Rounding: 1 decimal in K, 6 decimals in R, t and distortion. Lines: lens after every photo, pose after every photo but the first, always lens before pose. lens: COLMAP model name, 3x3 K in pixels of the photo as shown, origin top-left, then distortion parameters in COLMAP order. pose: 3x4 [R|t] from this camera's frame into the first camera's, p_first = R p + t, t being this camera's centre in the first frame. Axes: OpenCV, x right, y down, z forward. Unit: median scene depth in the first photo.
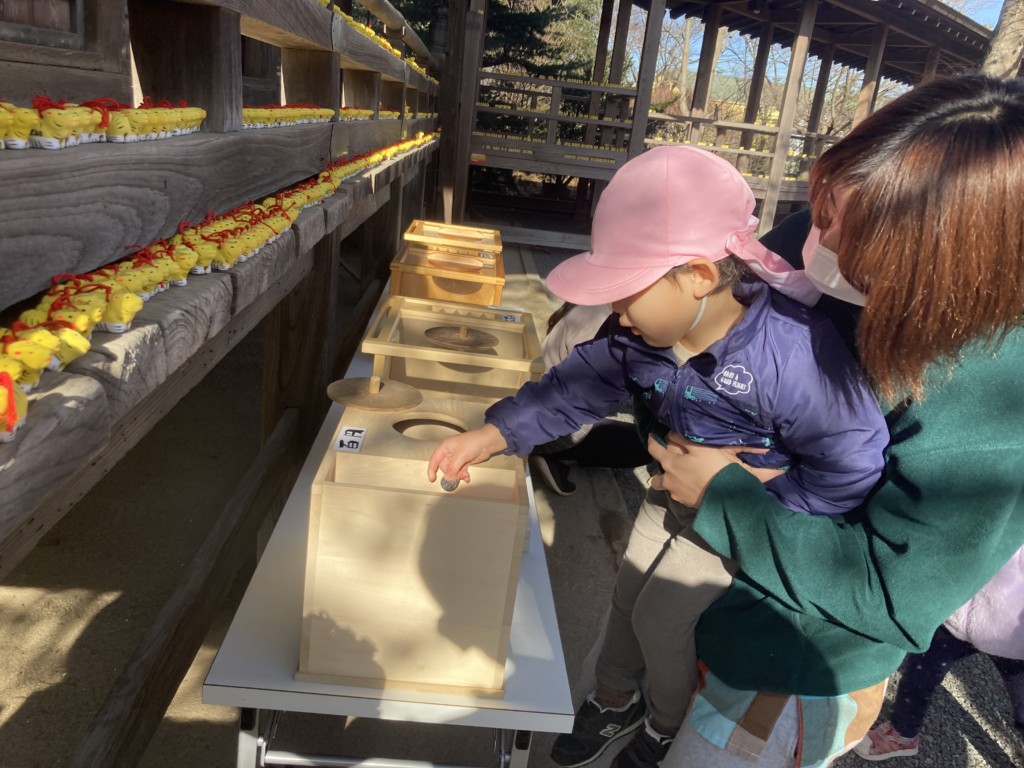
lens RADIAL K [[836.9, 0, 495.4], [0, 836.9, 383.0], [0, 0, 1]] dist [0.013669, -0.004394]
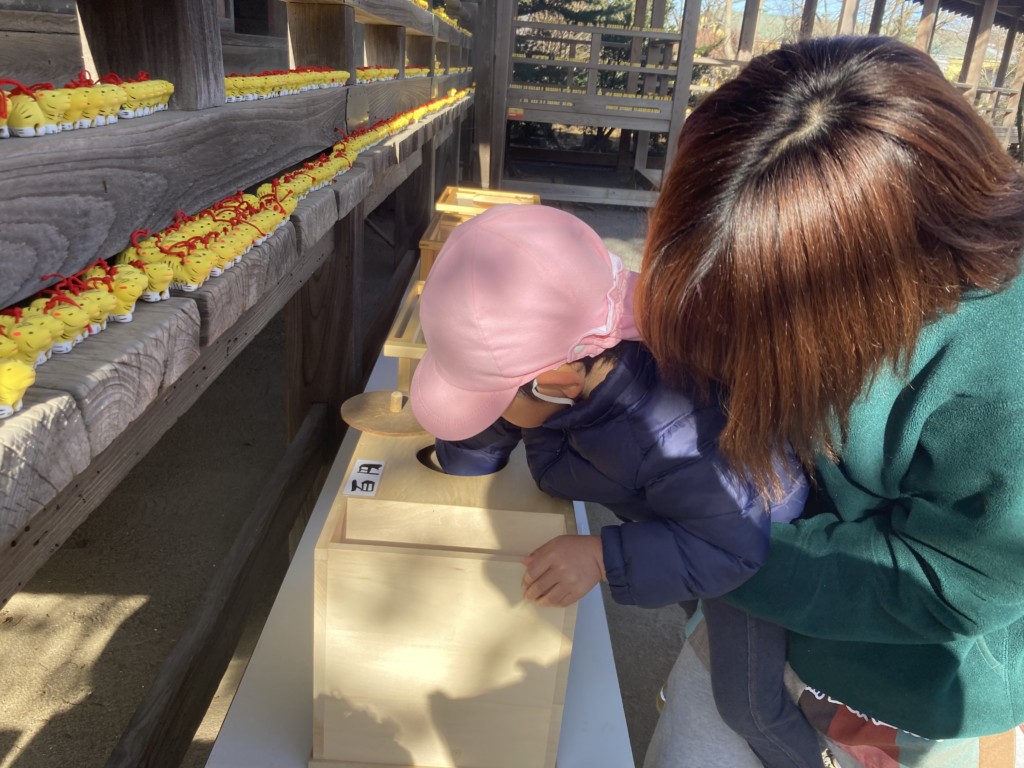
lens RADIAL K [[827.1, 0, 512.0], [0, 827.1, 384.0], [0, 0, 1]] dist [0.008927, 0.001705]
pose [[0.999041, -0.025563, -0.035544, 0.003460], [0.027582, 0.997964, 0.057514, -0.051386], [0.034001, -0.058439, 0.997712, 0.138279]]
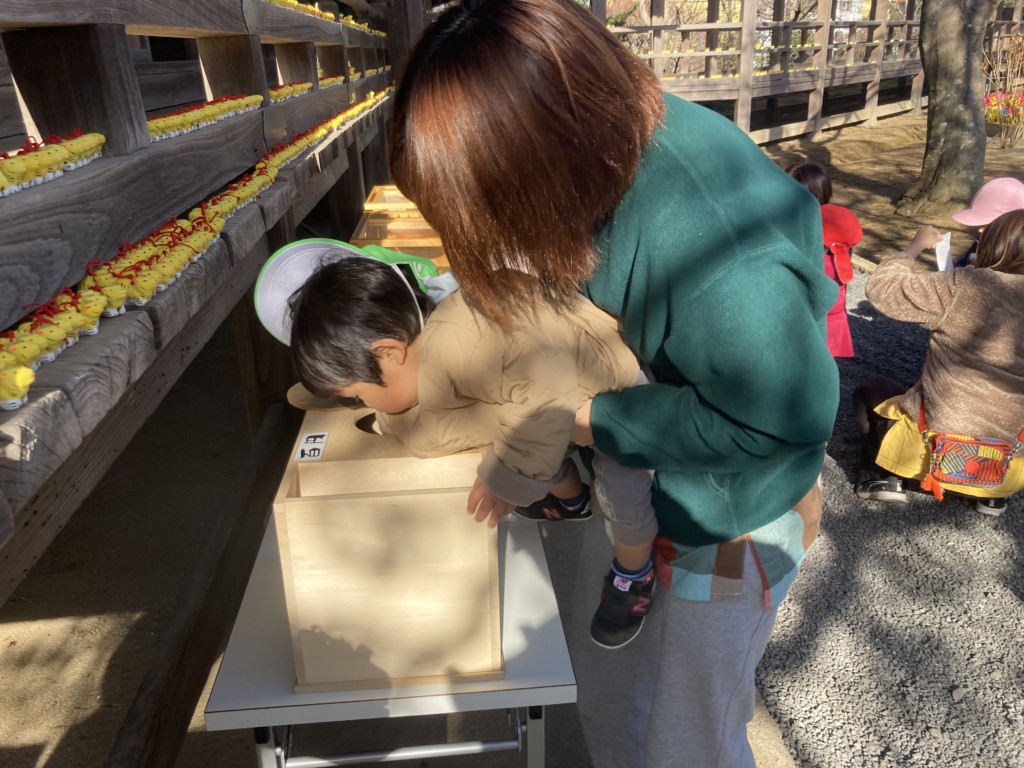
lens RADIAL K [[838.3, 0, 504.9], [0, 838.3, 375.6], [0, 0, 1]] dist [0.000520, 0.015592]
pose [[0.987734, -0.155855, -0.009565, 0.053622], [0.156147, 0.985615, 0.064655, -0.031816], [-0.000649, -0.065356, 0.997862, 0.017189]]
